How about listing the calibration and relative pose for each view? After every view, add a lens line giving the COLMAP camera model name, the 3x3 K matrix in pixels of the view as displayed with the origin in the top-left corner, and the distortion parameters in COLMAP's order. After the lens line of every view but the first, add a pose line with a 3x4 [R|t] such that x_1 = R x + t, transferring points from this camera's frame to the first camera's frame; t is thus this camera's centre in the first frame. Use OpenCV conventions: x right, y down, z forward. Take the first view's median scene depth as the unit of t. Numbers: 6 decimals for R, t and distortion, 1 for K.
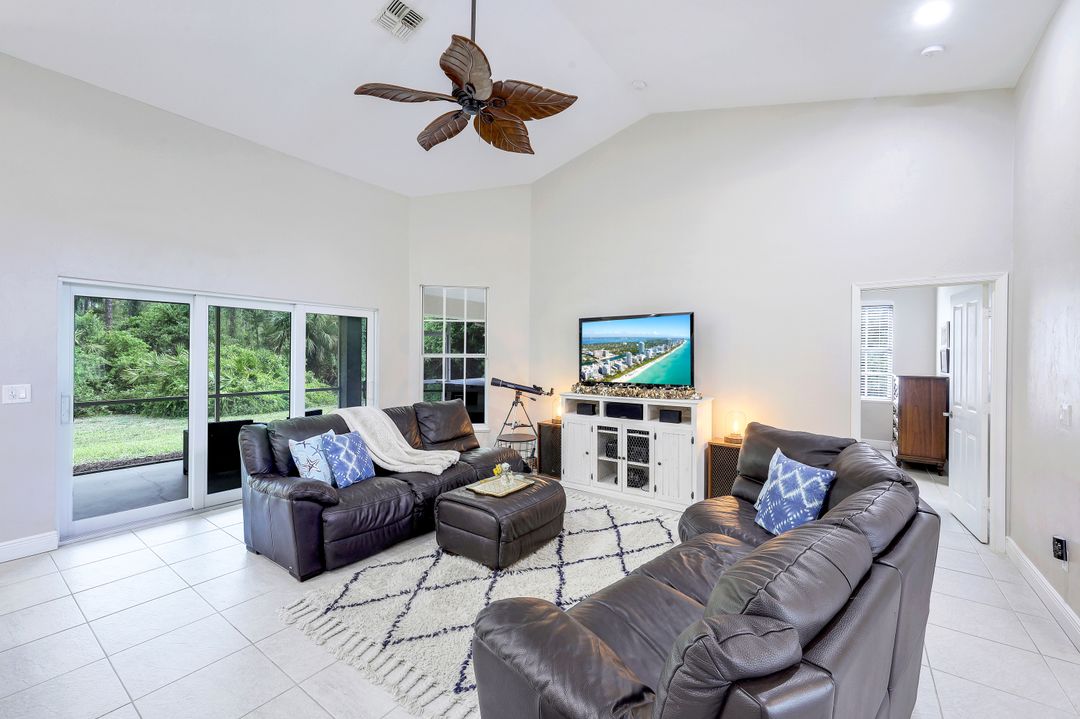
lens RADIAL K [[436.4, 0, 538.0], [0, 436.4, 356.4], [0, 0, 1]] dist [-0.001669, 0.000422]
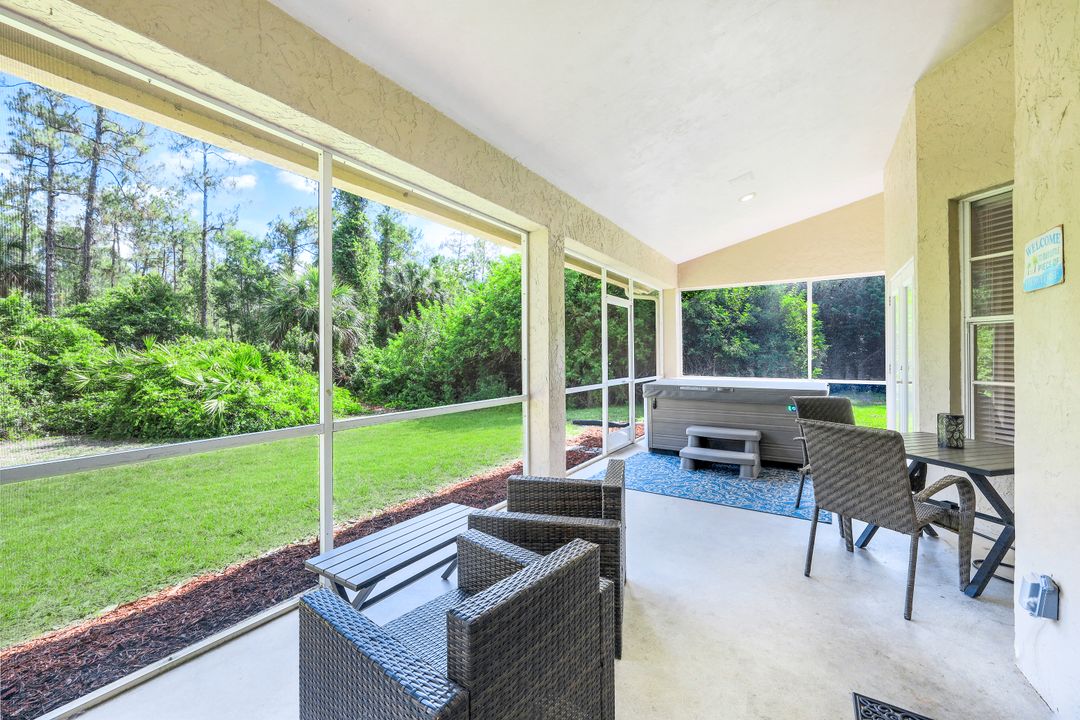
lens RADIAL K [[431.7, 0, 541.4], [0, 431.7, 359.2], [0, 0, 1]] dist [0.000379, -0.000047]
pose [[0.997951, -0.008068, 0.063479, -0.222342], [0.007607, 0.999943, 0.007505, 0.011158], [-0.063536, -0.007006, 0.997955, 0.247286]]
